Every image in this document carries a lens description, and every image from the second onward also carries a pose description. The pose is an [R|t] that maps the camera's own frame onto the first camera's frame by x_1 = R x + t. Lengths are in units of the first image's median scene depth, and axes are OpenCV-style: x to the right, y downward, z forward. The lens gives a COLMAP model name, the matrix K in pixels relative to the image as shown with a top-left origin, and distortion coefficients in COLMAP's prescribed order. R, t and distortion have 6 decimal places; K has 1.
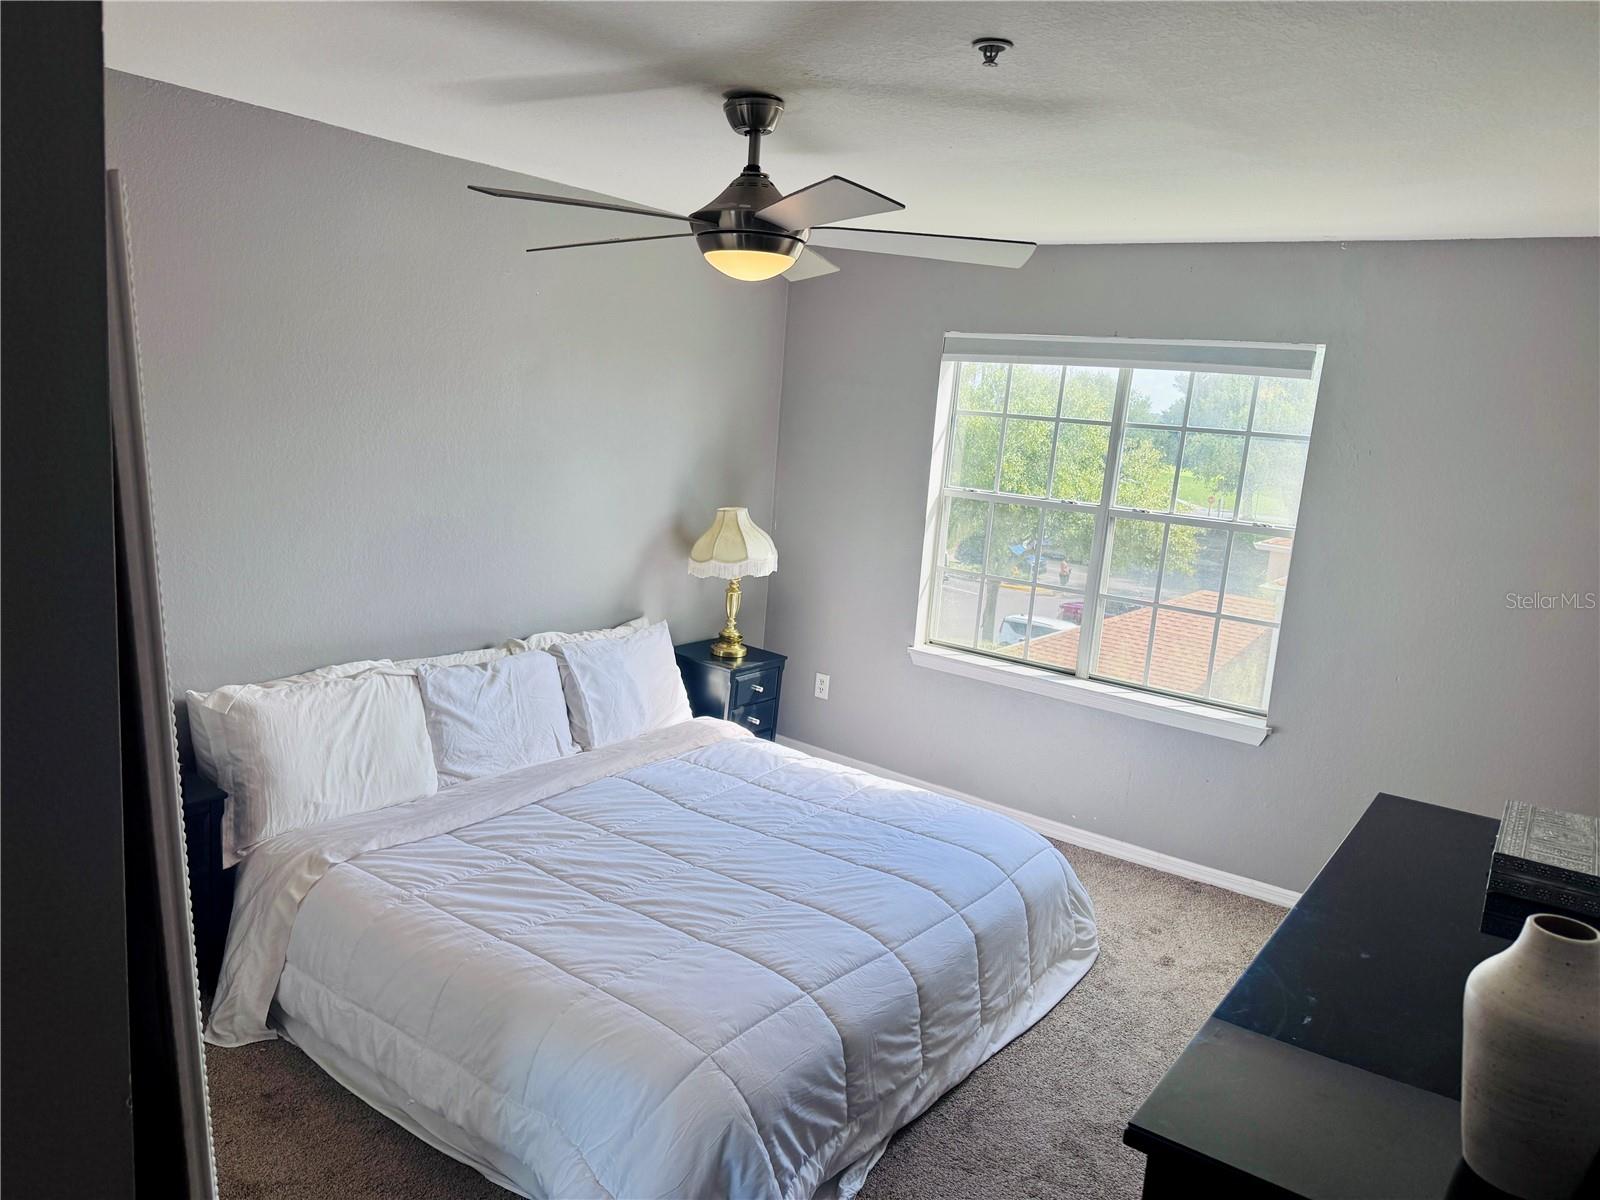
lens RADIAL K [[1130.7, 0, 786.5], [0, 1130.7, 608.9], [0, 0, 1]] dist [0.045139, -0.011928]
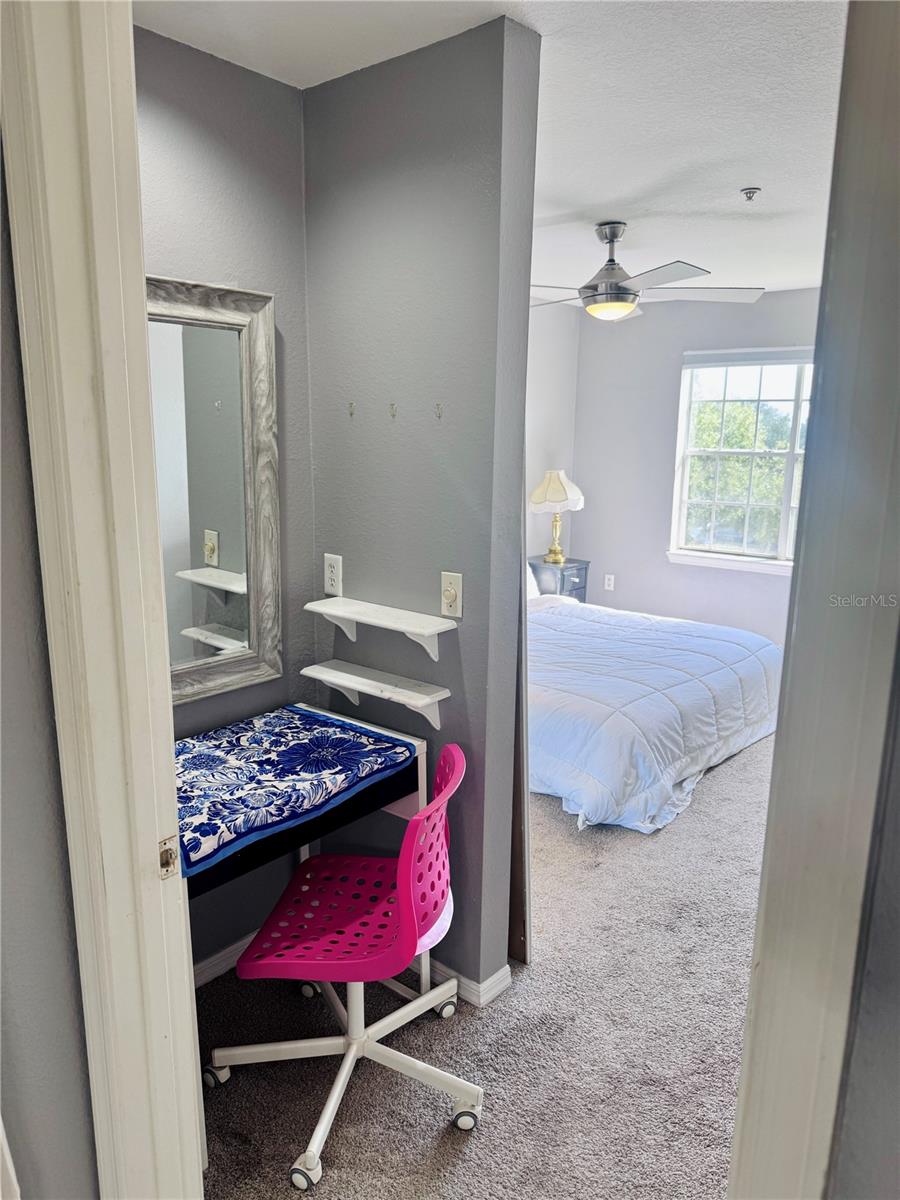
lens RADIAL K [[848.0, 0, 458.3], [0, 848.0, 594.2], [0, 0, 1]] dist [0.045139, -0.011928]
pose [[0.996161, -0.049597, -0.072138, -0.188309], [0.049787, 0.998760, 0.000833, 0.144428], [0.072008, -0.004421, 0.997394, -0.411595]]
